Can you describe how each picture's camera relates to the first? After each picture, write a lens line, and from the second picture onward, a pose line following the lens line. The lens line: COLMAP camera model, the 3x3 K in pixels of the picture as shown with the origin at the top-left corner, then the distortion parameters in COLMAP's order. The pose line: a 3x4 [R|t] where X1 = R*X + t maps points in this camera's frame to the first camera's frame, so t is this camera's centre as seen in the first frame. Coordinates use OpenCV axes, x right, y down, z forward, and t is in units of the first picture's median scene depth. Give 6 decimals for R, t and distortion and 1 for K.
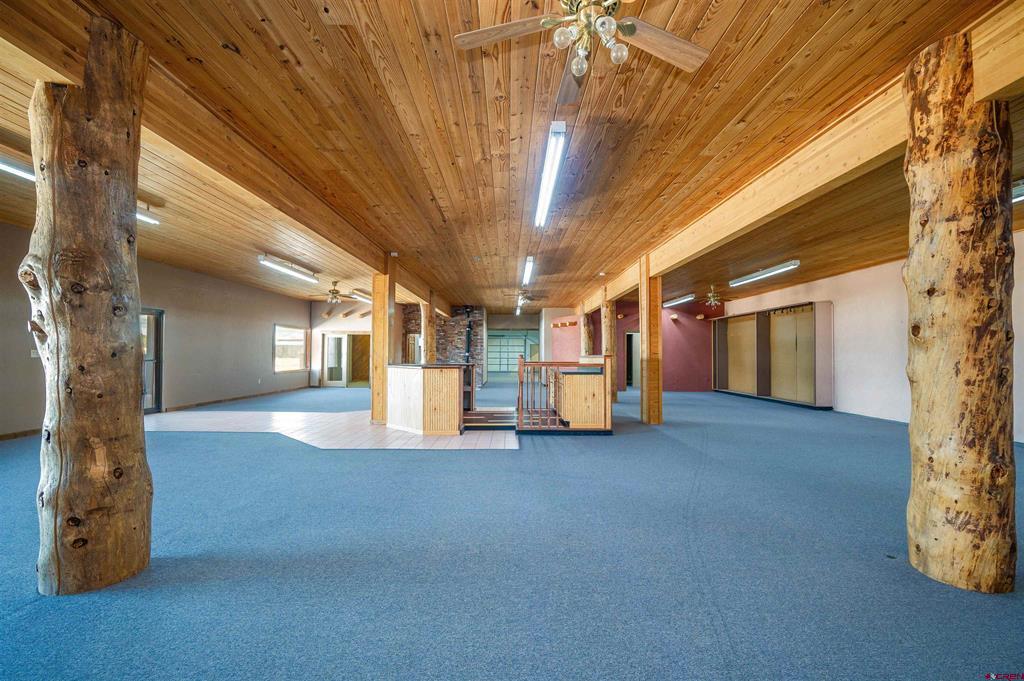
lens RADIAL K [[441.1, 0, 514.2], [0, 441.1, 345.6], [0, 0, 1]] dist [-0.009951, -0.000021]
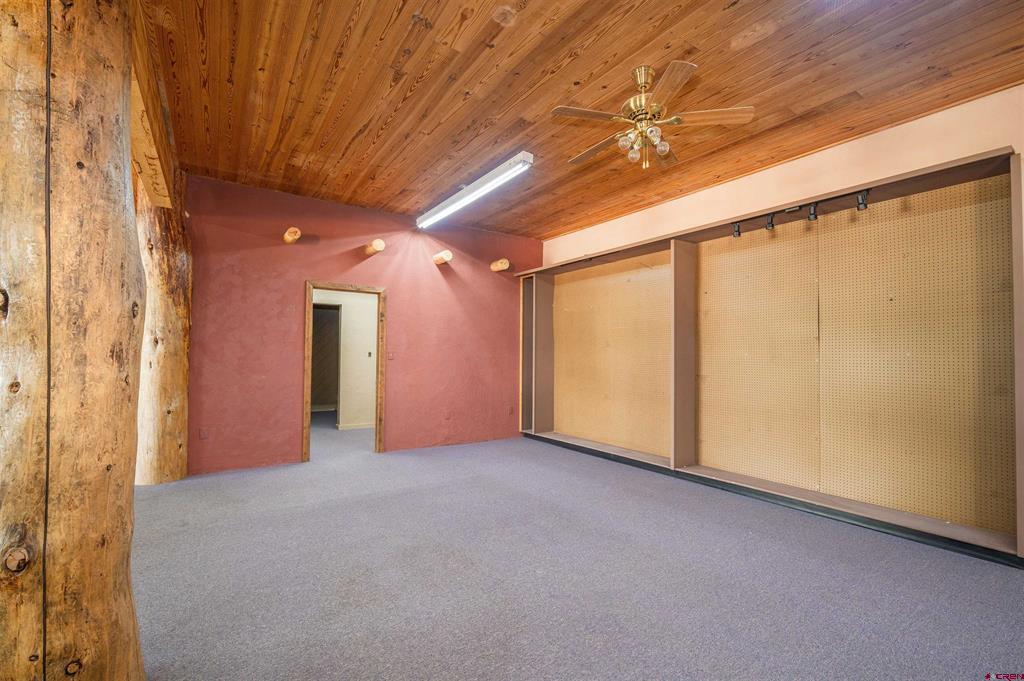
lens RADIAL K [[441.1, 0, 514.2], [0, 441.1, 345.6], [0, 0, 1]] dist [-0.009951, -0.000021]
pose [[0.824784, 0.018113, 0.565157, 0.195647], [-0.020209, 0.999793, -0.002551, 0.012689], [-0.565086, -0.009317, 0.824979, 0.641814]]
